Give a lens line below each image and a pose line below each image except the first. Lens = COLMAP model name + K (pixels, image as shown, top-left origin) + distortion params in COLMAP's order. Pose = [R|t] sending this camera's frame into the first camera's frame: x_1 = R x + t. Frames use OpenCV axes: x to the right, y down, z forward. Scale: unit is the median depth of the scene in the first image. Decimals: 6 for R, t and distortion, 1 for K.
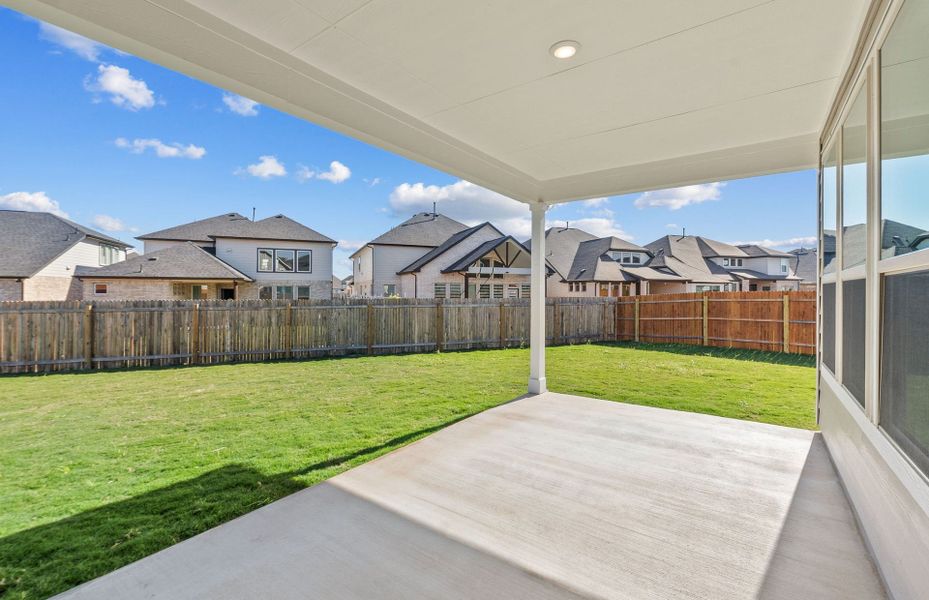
lens RADIAL K [[396.4, 0, 461.7], [0, 396.4, 295.7], [0, 0, 1]] dist [-0.004706, -0.000388]
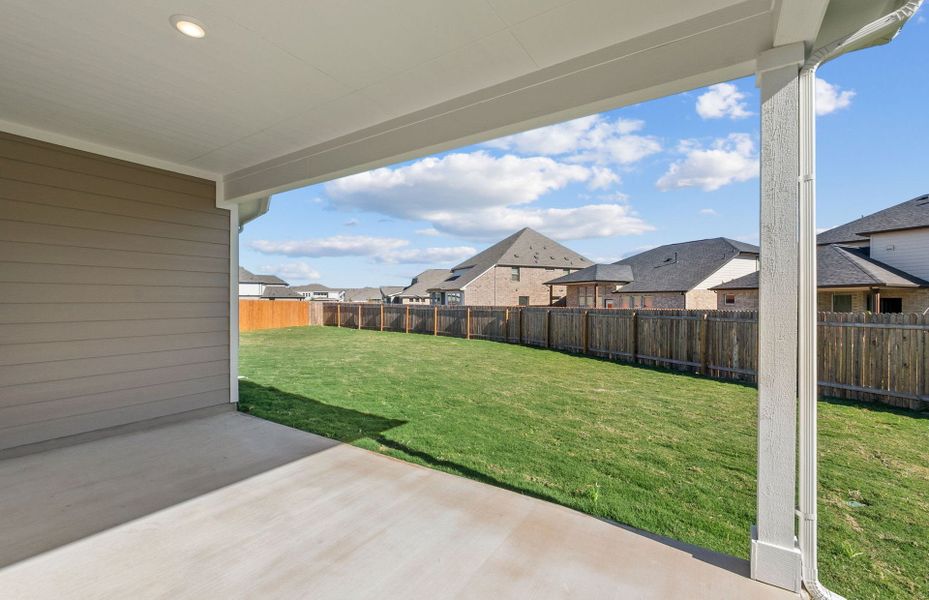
lens RADIAL K [[393.4, 0, 467.8], [0, 393.4, 299.7], [0, 0, 1]] dist [-0.000551, -0.000060]
pose [[0.075500, -0.006954, -0.997122, 0.195991], [-0.011495, 0.999903, -0.007844, 0.000107], [0.997080, 0.012054, 0.075413, 0.261698]]
